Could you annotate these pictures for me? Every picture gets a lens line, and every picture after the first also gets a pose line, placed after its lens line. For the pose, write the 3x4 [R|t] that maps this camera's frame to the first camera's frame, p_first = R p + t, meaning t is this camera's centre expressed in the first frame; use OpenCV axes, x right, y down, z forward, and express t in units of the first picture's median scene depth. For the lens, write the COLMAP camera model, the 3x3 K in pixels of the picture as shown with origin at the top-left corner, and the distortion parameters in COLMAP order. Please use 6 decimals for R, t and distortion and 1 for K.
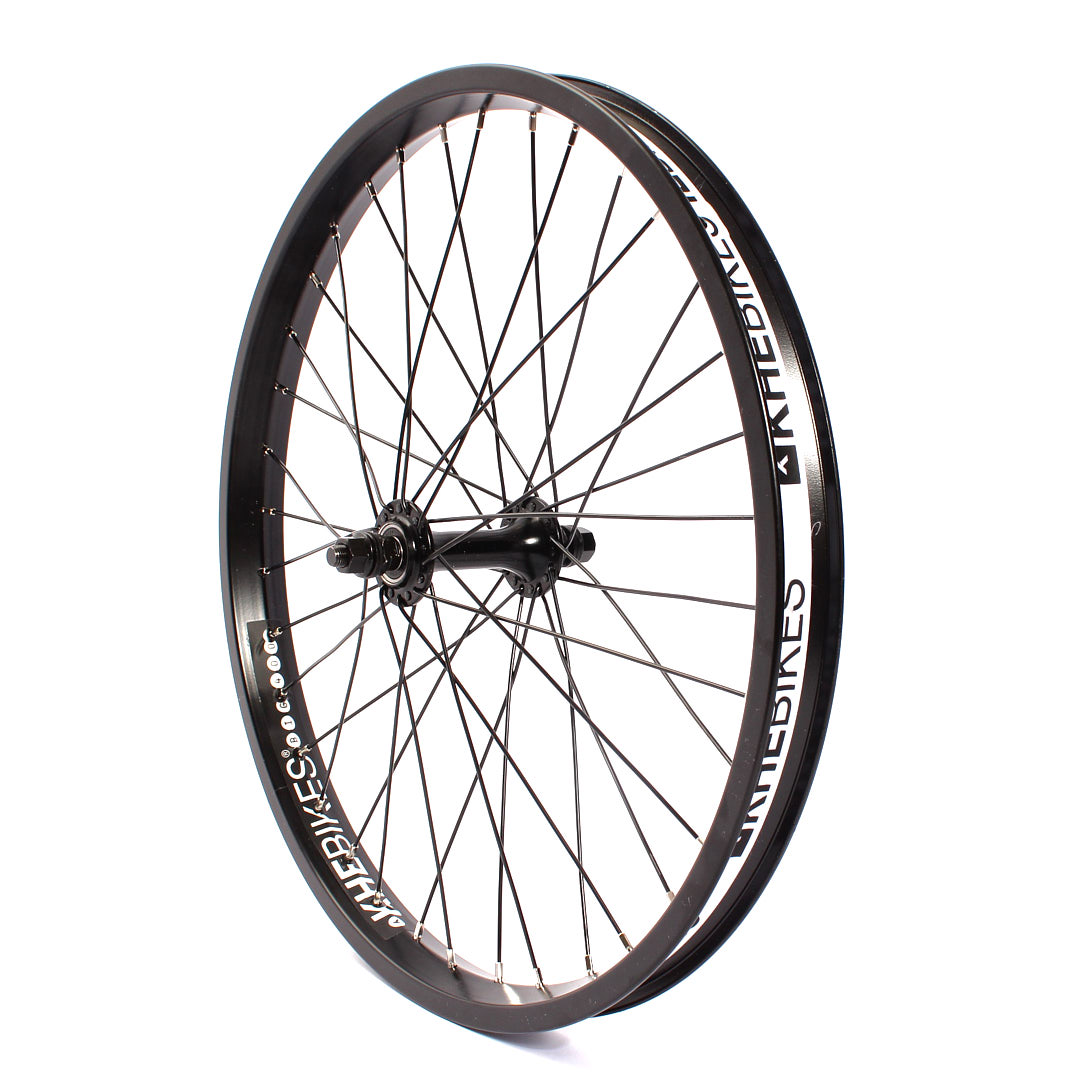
lens RADIAL K [[1603.3, 0, 542.5], [0, 1603.3, 542.5], [0, 0, 1]] dist [-0.093839, -0.045347]
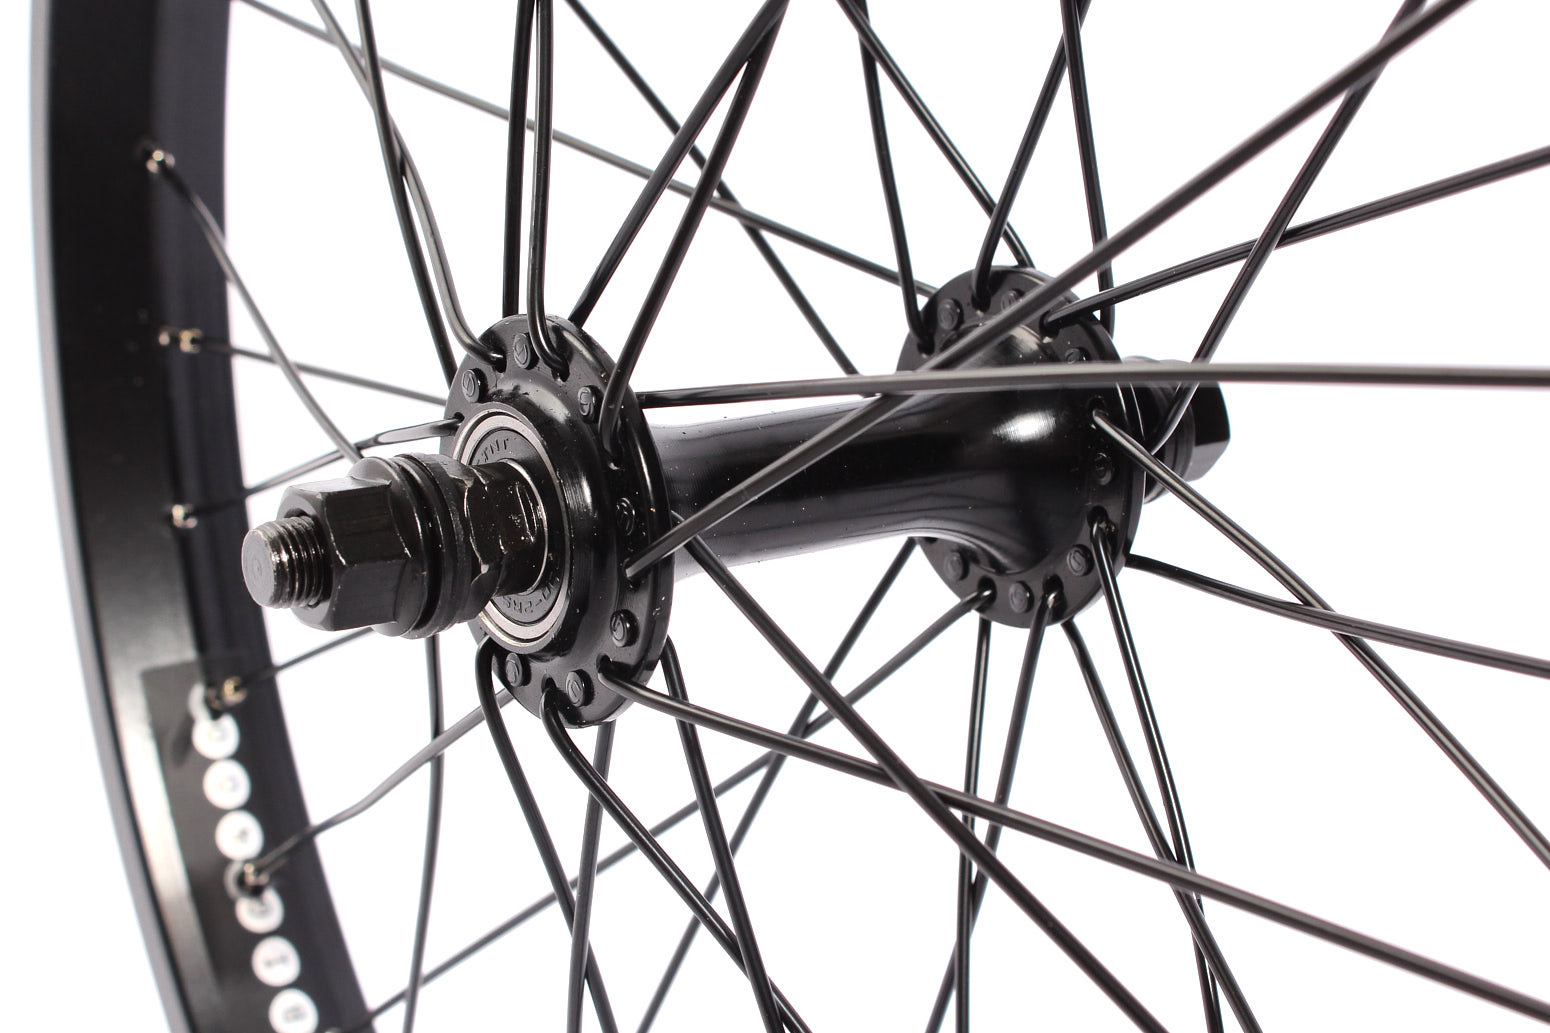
lens RADIAL K [[2531.7, 0, 775.0], [0, 2531.7, 516.5], [0, 0, 1]] dist [0.040057, 0.063671]
pose [[0.997974, -0.053296, -0.034748, -0.032939], [0.056139, 0.994646, 0.086762, -0.024948], [0.029938, -0.088536, 0.995623, 0.532148]]
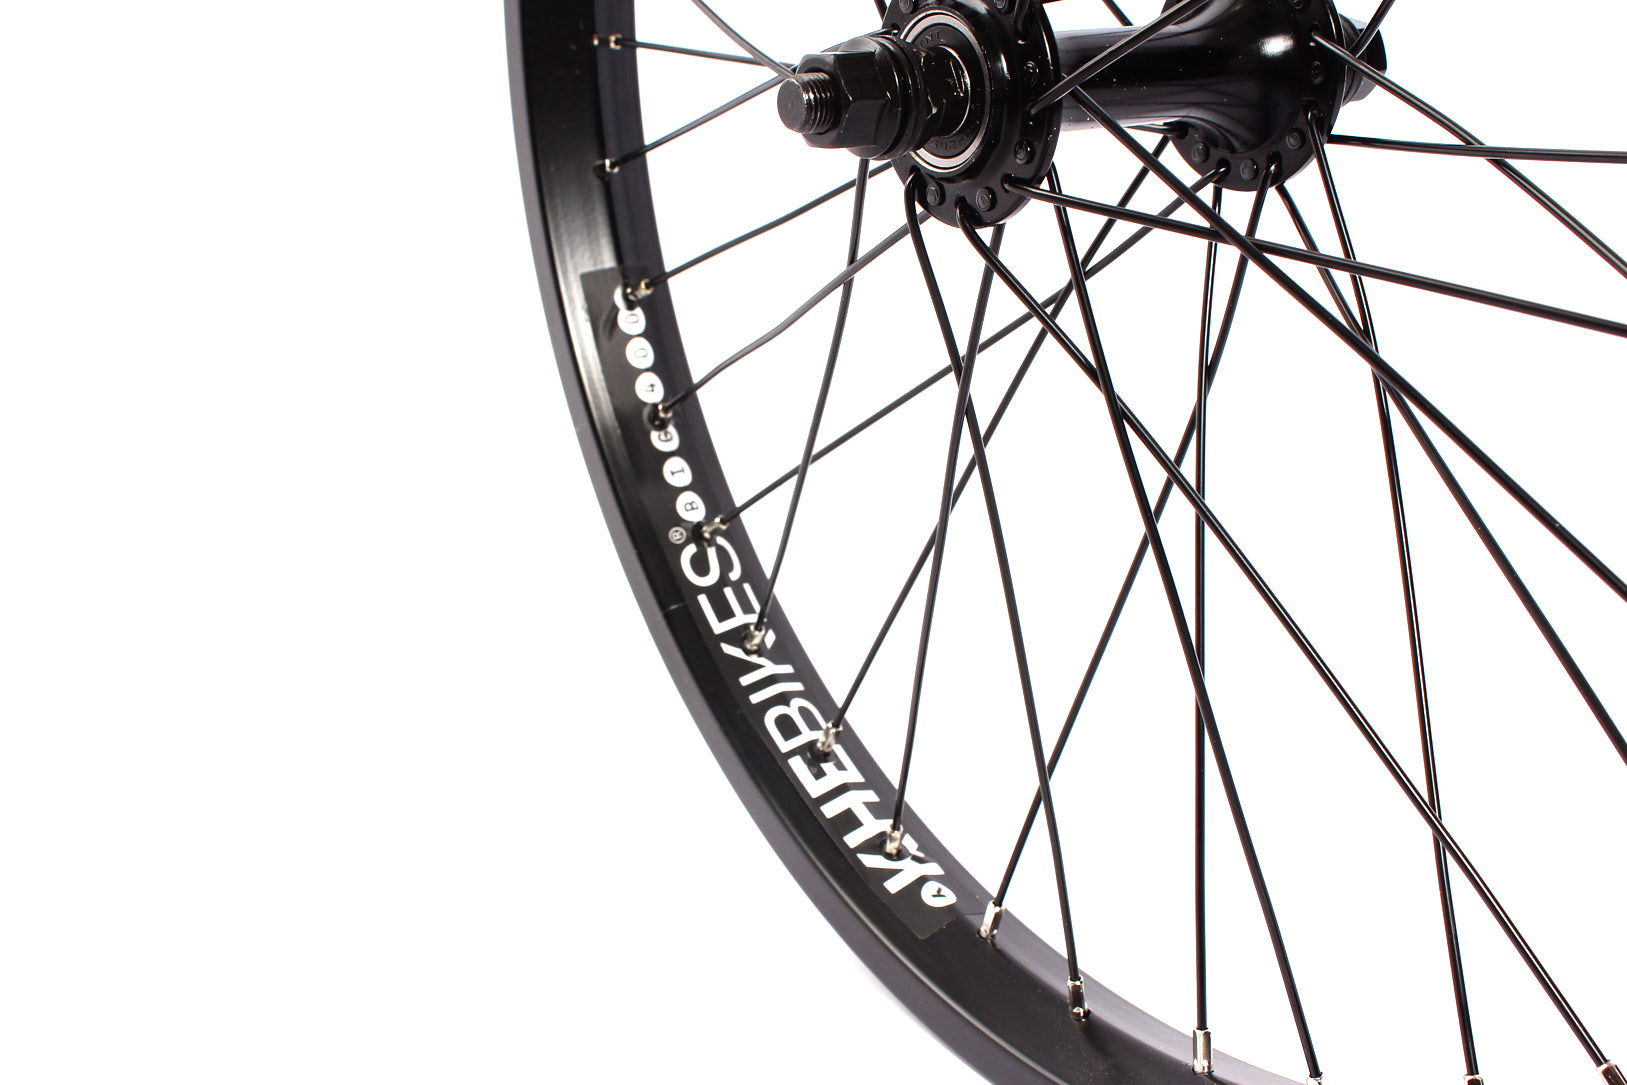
lens RADIAL K [[1879.0, 0, 813.9], [0, 1879.0, 523.2], [0, 0, 1]] dist [-0.020141, -0.014169]
pose [[0.996991, -0.041905, -0.065220, -0.088640], [0.054249, 0.978123, 0.200828, 0.014450], [0.055378, -0.203762, 0.977453, 0.476241]]
